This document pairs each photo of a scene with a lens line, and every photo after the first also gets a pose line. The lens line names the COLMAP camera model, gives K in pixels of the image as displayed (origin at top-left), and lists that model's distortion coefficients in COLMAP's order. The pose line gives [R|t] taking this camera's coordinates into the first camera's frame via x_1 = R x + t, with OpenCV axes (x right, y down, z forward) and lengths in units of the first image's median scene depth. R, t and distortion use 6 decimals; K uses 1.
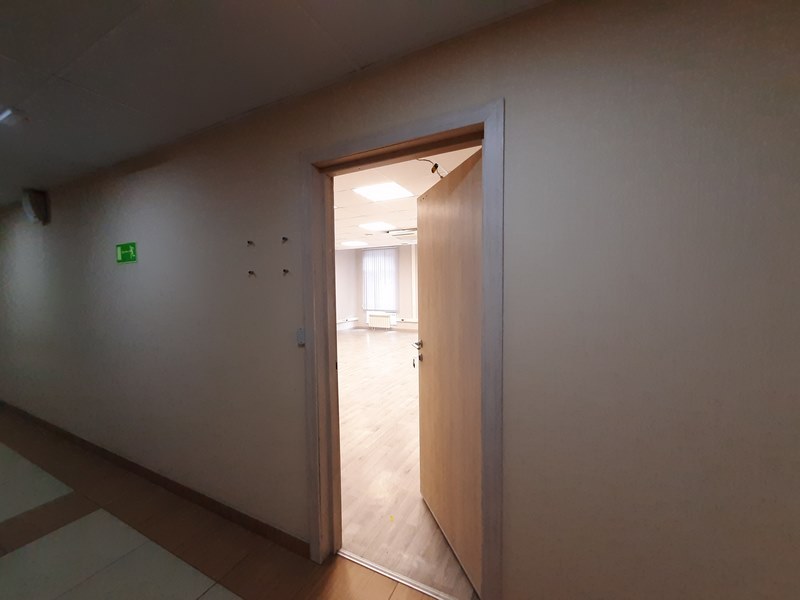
lens RADIAL K [[314.6, 0, 403.7], [0, 314.6, 294.6], [0, 0, 1]] dist [-0.001807, -0.000635]
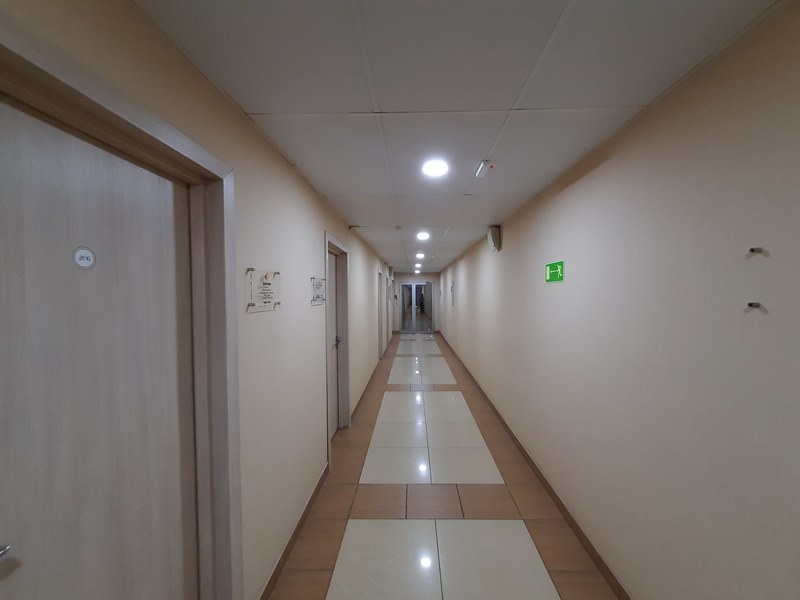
lens RADIAL K [[314.6, 0, 405.1], [0, 314.6, 298.8], [0, 0, 1]] dist [-0.001807, -0.000635]
pose [[0.420944, 0.036018, -0.906371, -0.180295], [-0.044075, 0.998843, 0.019223, -0.047316], [0.906015, 0.031856, 0.422045, 0.159453]]
